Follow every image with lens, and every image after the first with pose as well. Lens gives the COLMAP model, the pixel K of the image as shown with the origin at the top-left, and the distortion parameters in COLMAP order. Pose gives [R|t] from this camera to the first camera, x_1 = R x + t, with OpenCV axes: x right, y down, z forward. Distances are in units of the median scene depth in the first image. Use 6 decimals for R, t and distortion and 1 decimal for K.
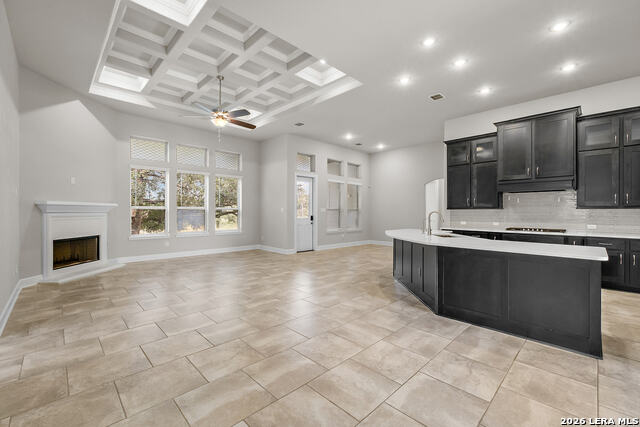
lens RADIAL K [[271.7, 0, 319.9], [0, 271.7, 212.9], [0, 0, 1]] dist [-0.000910, 0.001194]
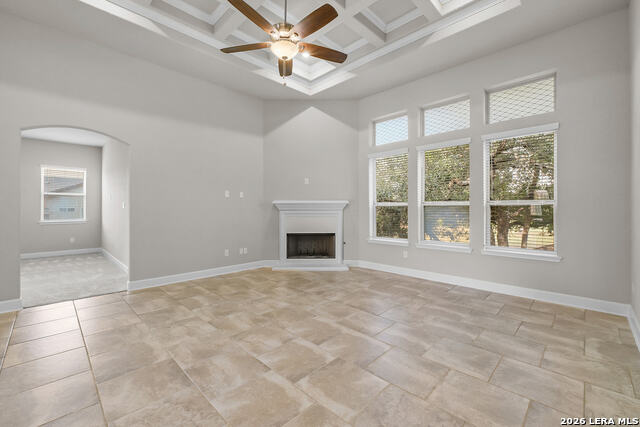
lens RADIAL K [[271.7, 0, 320.4], [0, 271.7, 208.2], [0, 0, 1]] dist [-0.000910, 0.001194]
pose [[0.020428, -0.004181, -0.999783, 0.175545], [-0.006059, 0.999972, -0.004306, -0.004584], [0.999773, 0.006146, 0.020402, 0.921795]]
